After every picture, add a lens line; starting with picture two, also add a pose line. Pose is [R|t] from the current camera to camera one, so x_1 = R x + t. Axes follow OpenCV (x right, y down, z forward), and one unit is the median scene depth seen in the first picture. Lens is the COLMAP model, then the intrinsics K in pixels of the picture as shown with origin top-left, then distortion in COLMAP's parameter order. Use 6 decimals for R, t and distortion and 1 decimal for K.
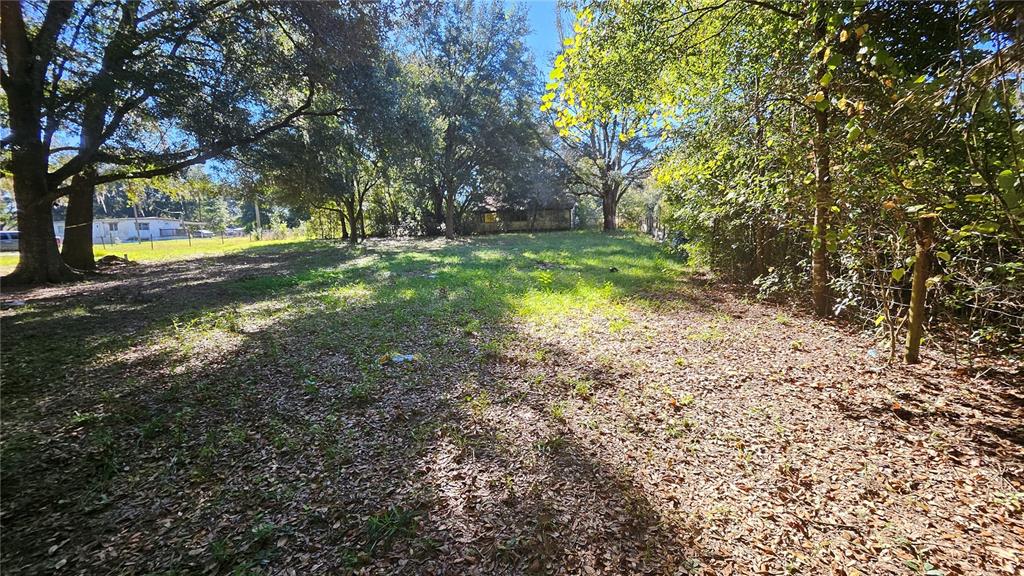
lens RADIAL K [[411.8, 0, 527.9], [0, 411.8, 282.1], [0, 0, 1]] dist [-0.000013, 0.000519]
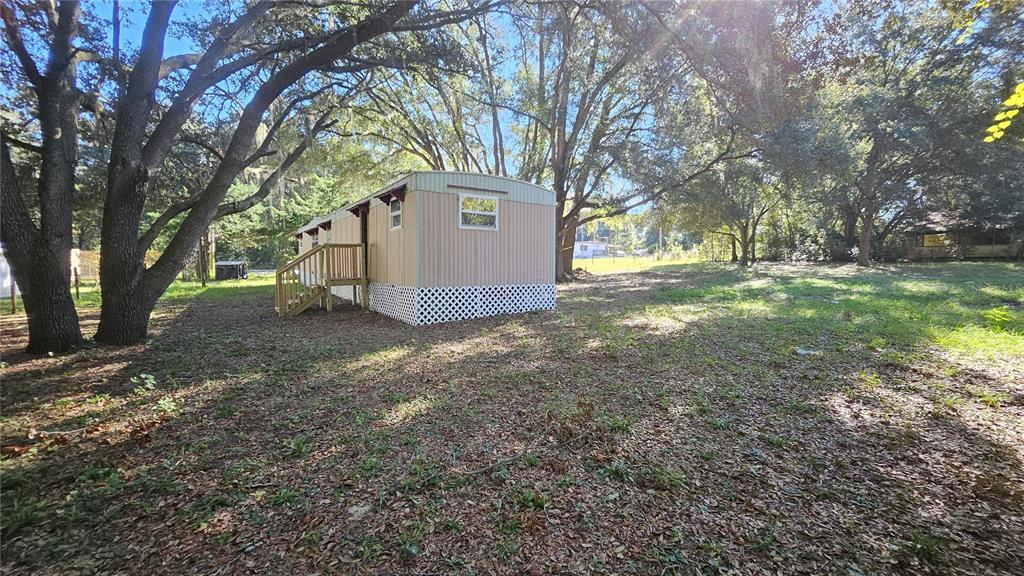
lens RADIAL K [[411.8, 0, 527.9], [0, 411.8, 282.1], [0, 0, 1]] dist [-0.000013, 0.000519]
pose [[0.643859, 0.069895, -0.761945, 0.020553], [-0.111097, 0.993806, -0.002715, 0.010780], [0.757036, 0.086398, 0.647636, -0.098128]]
